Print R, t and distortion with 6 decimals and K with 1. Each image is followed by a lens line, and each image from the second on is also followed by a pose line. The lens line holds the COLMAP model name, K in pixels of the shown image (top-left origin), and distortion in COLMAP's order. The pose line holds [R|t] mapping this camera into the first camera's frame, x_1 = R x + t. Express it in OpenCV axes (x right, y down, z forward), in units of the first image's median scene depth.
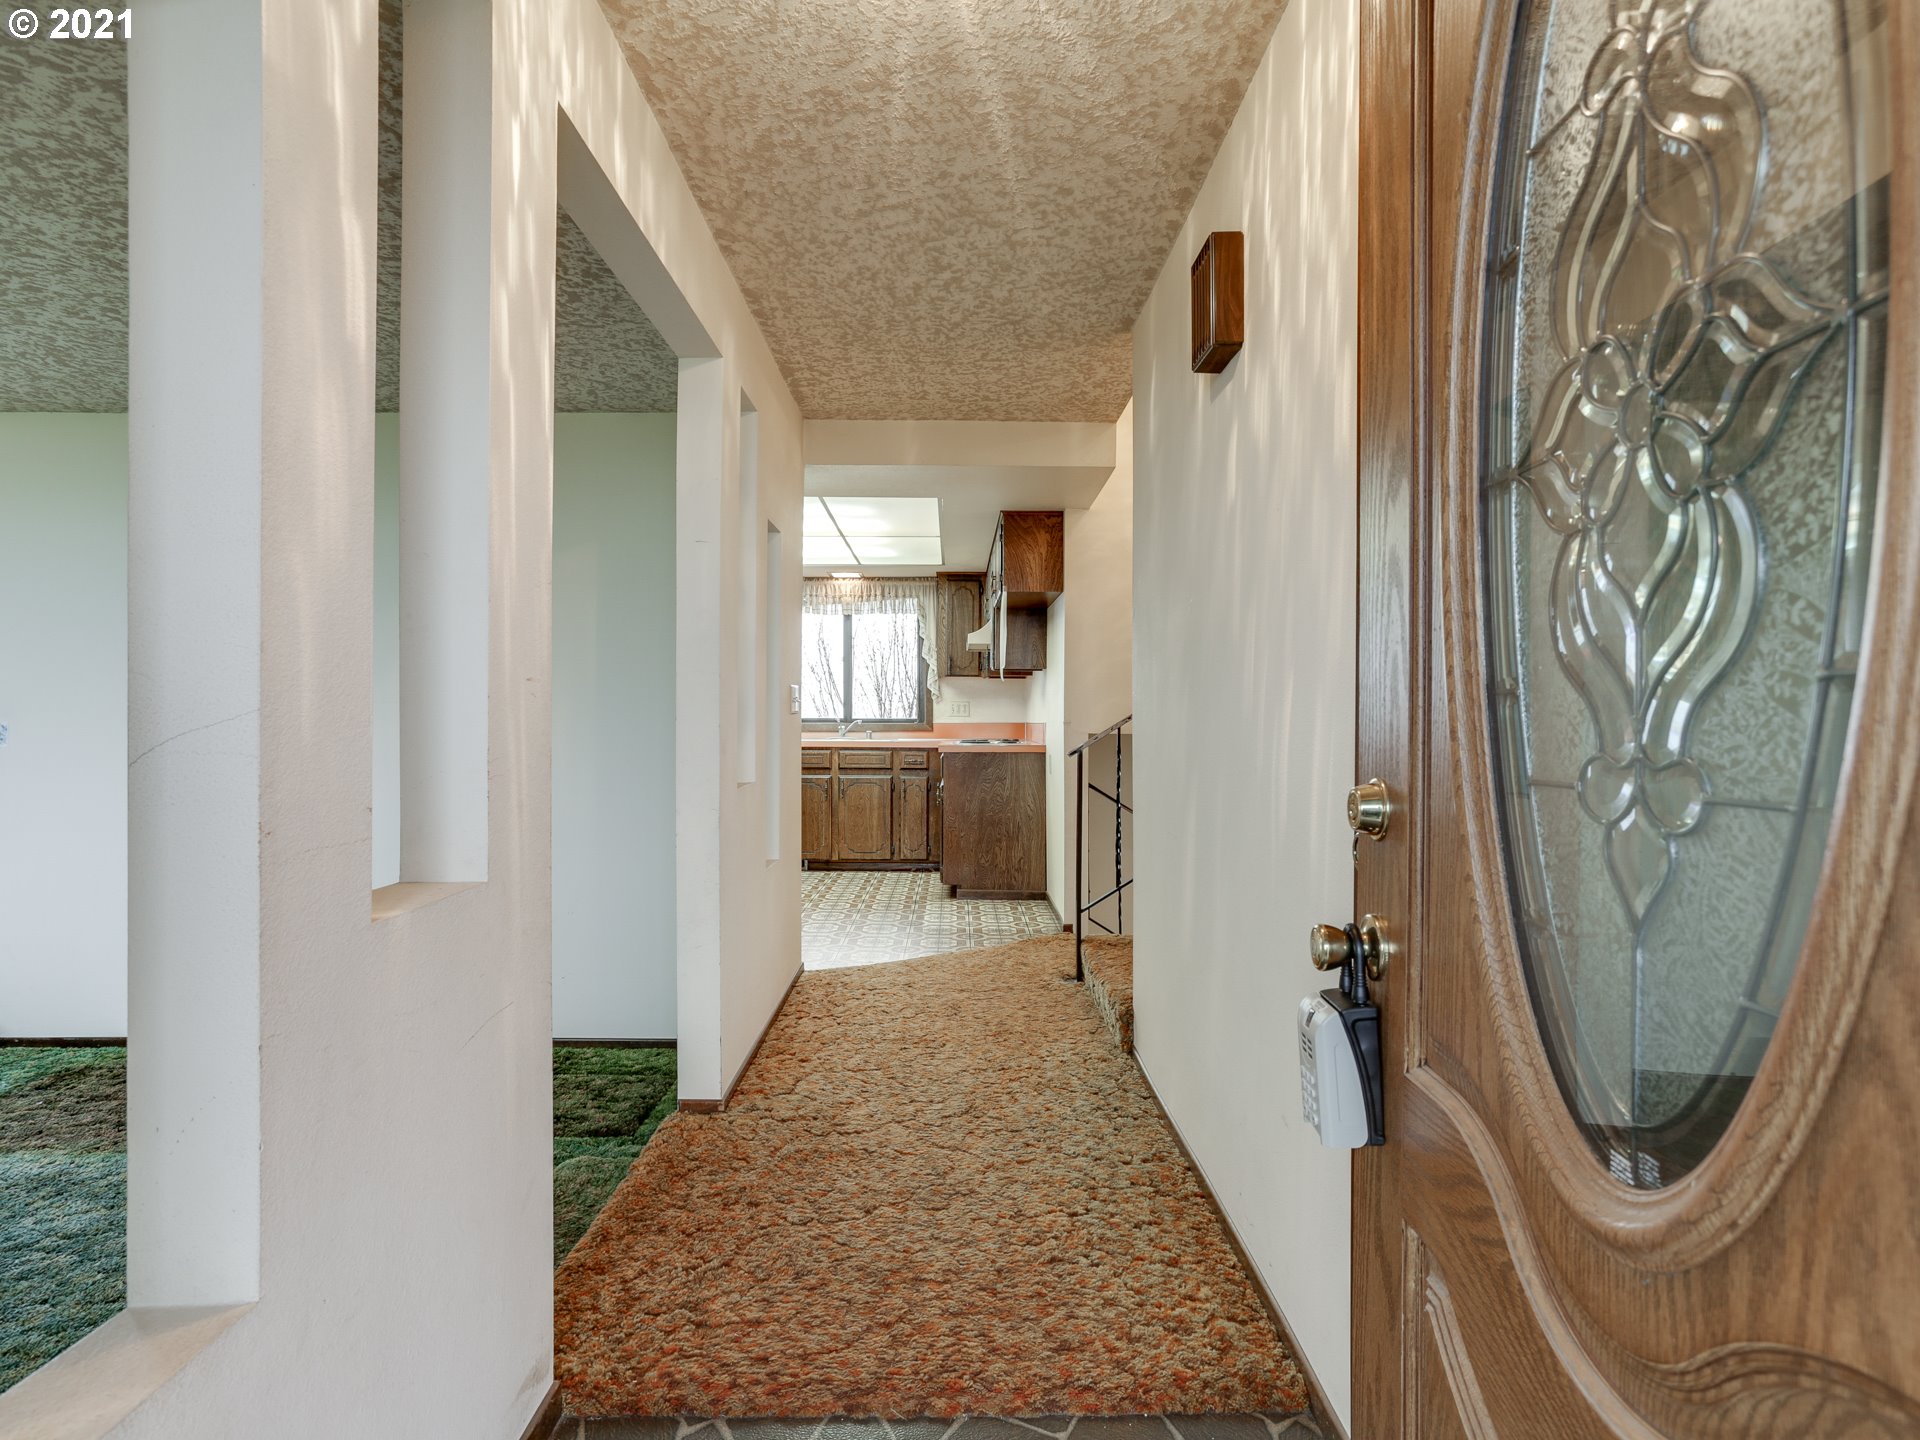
lens RADIAL K [[1061.1, 0, 960.0], [0, 1061.1, 720.0], [0, 0, 1]] dist [-0.003138, -0.000802]
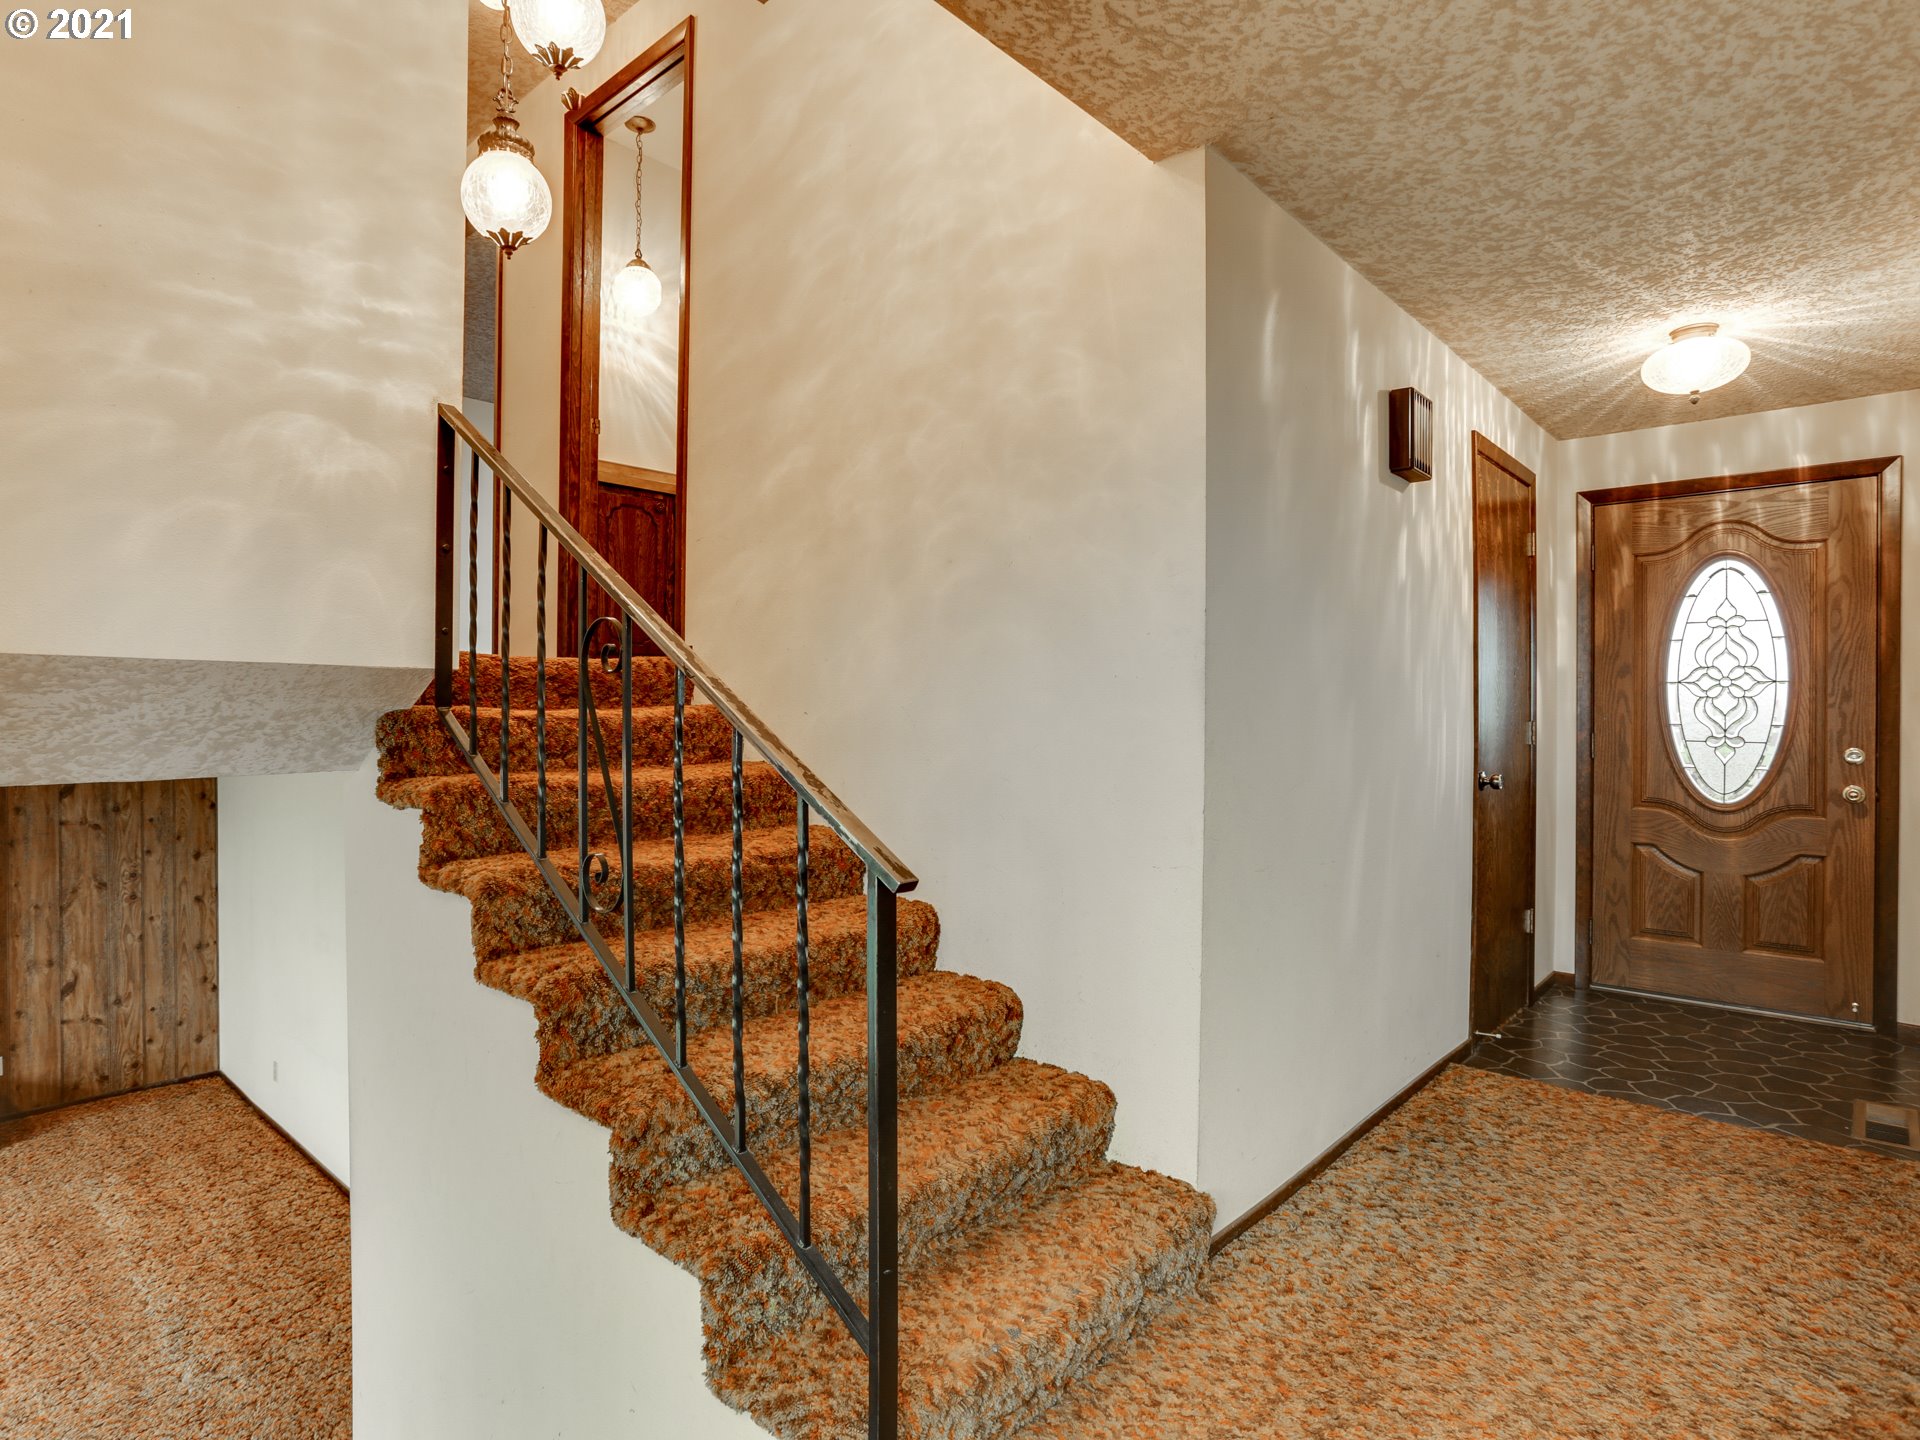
lens RADIAL K [[1061.1, 0, 960.0], [0, 1061.1, 720.0], [0, 0, 1]] dist [-0.003138, -0.000802]
pose [[-0.748854, -0.008488, 0.662680, -0.256412], [-0.001247, 0.999934, 0.011400, -0.042572], [-0.662734, 0.007711, -0.748816, 2.622154]]
